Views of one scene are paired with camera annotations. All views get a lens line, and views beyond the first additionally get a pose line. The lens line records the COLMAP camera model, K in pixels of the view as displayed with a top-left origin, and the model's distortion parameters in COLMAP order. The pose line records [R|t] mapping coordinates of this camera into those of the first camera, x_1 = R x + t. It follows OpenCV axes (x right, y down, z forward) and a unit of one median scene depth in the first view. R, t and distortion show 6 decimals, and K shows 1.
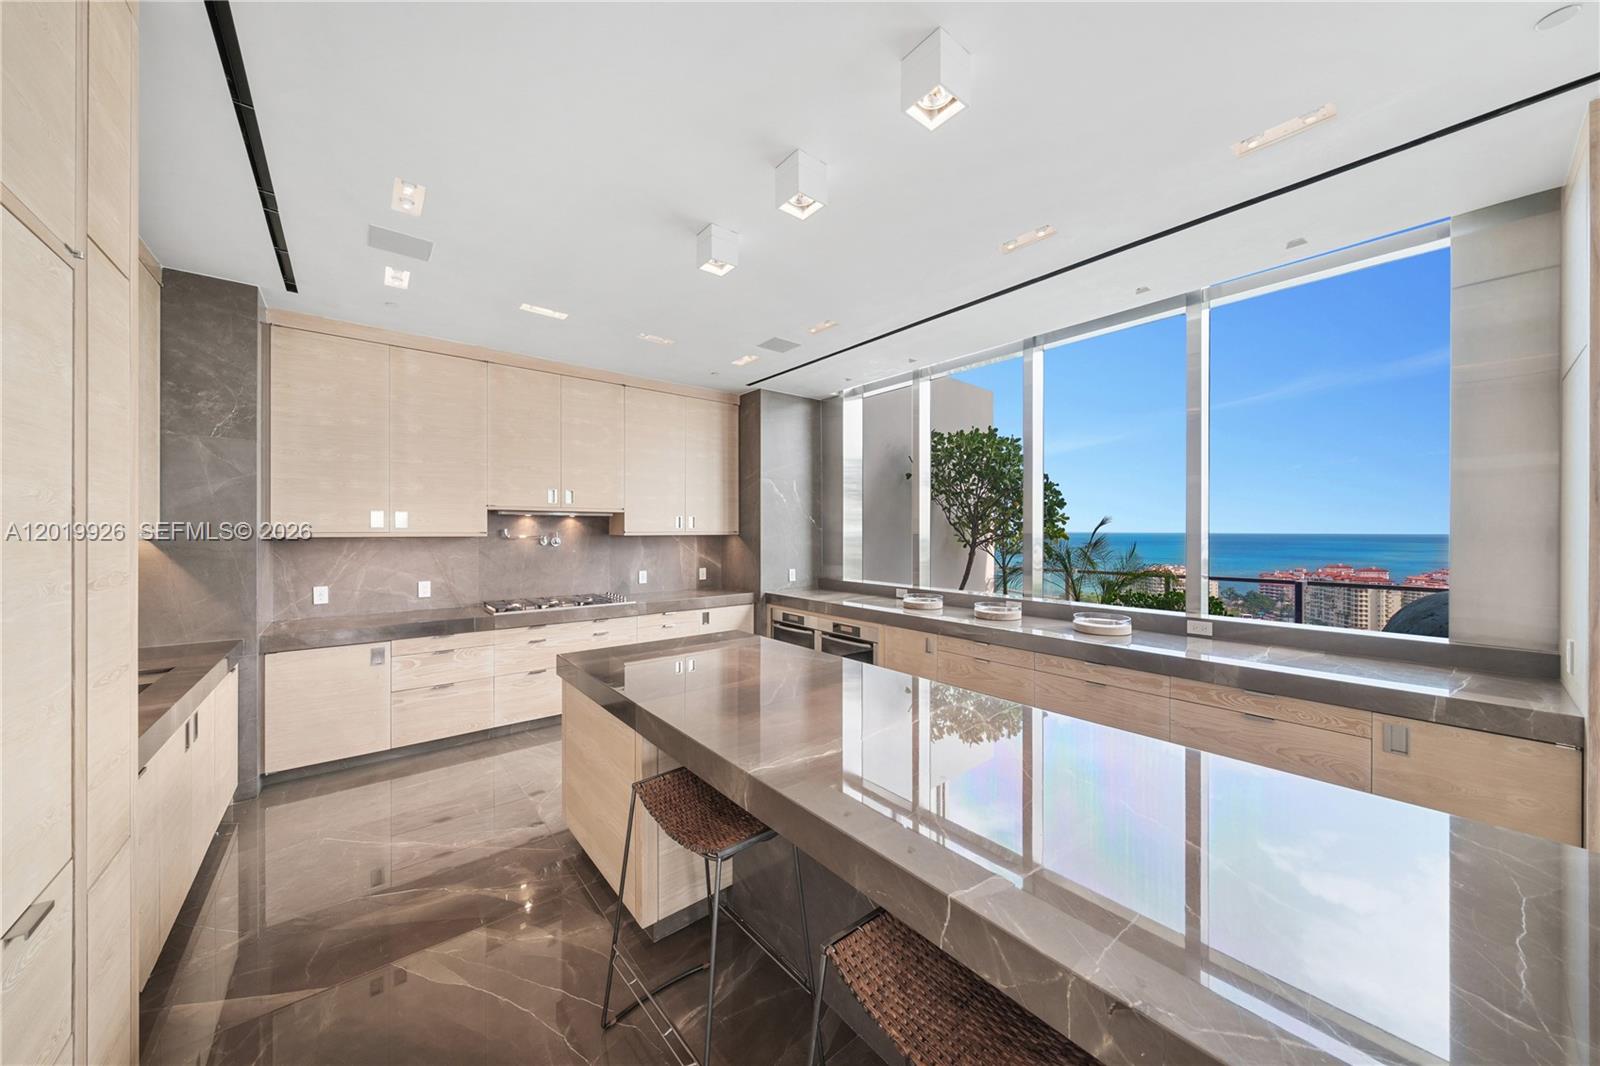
lens RADIAL K [[541.2, 0, 800.9], [0, 541.2, 529.7], [0, 0, 1]] dist [-0.004961, 0.000159]
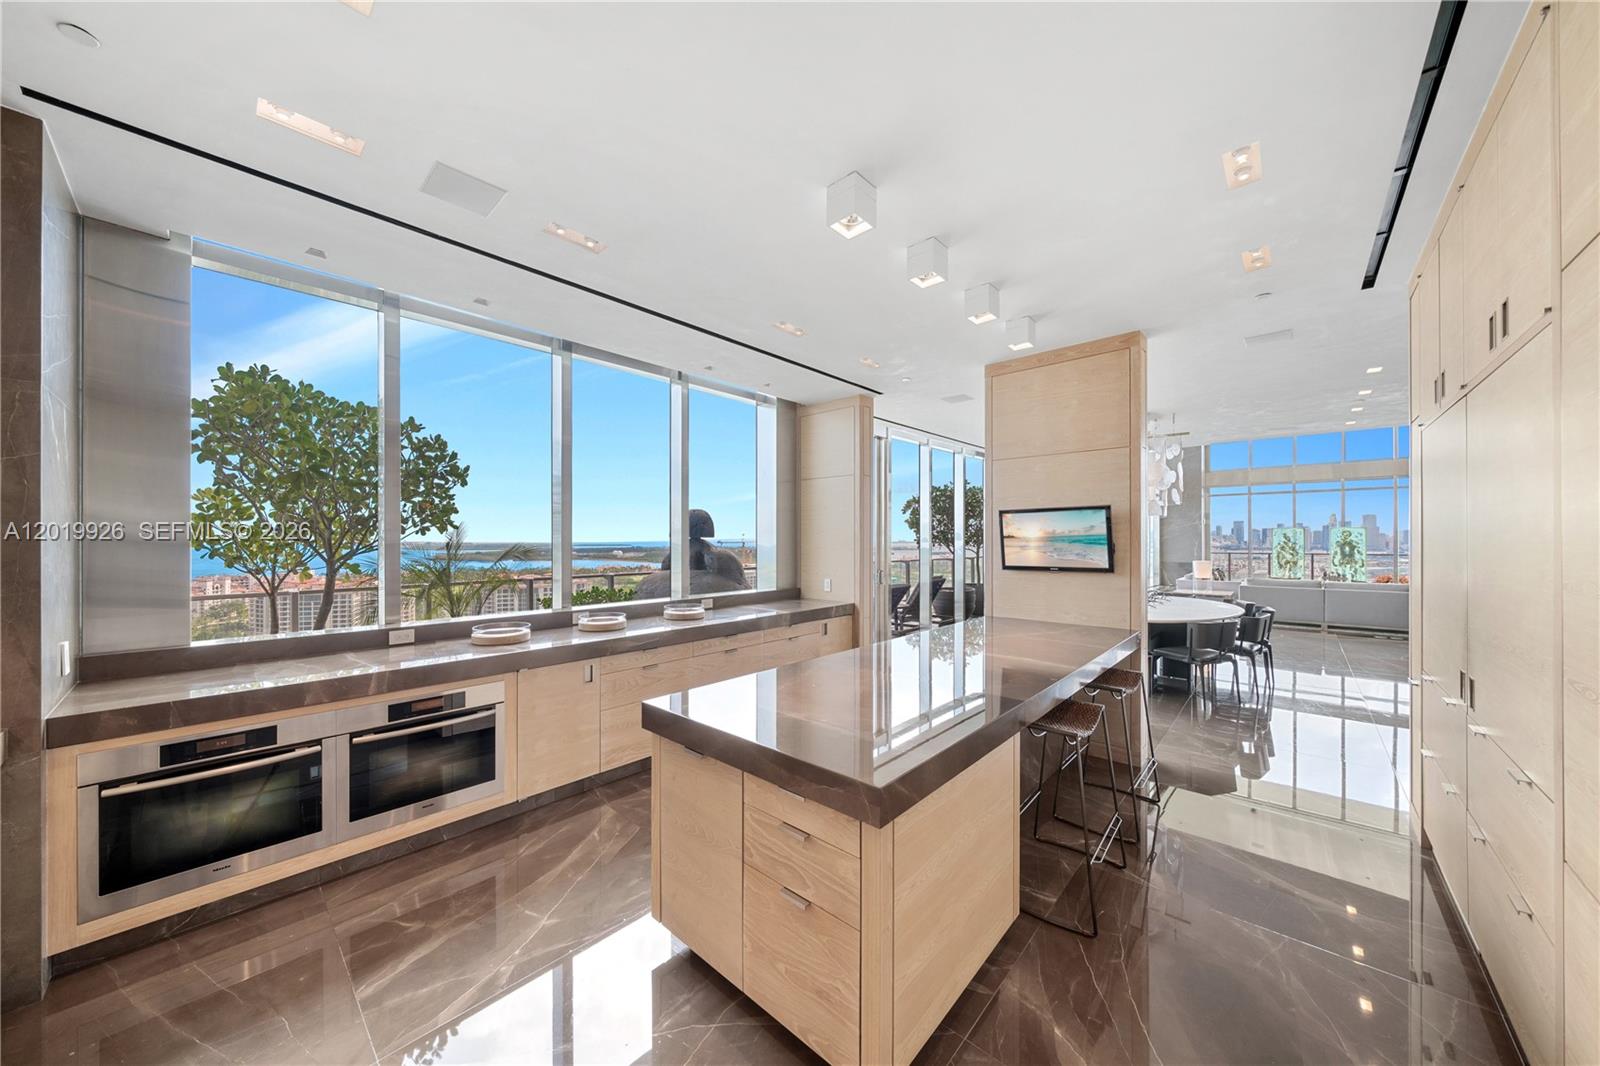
lens RADIAL K [[541.2, 0, 798.0], [0, 541.2, 538.2], [0, 0, 1]] dist [-0.004961, 0.000159]
pose [[-0.137020, -0.000286, 0.990568, -0.534664], [-0.002020, 0.999998, 0.000009, 0.001219], [-0.990566, -0.002000, -0.137021, 0.656314]]
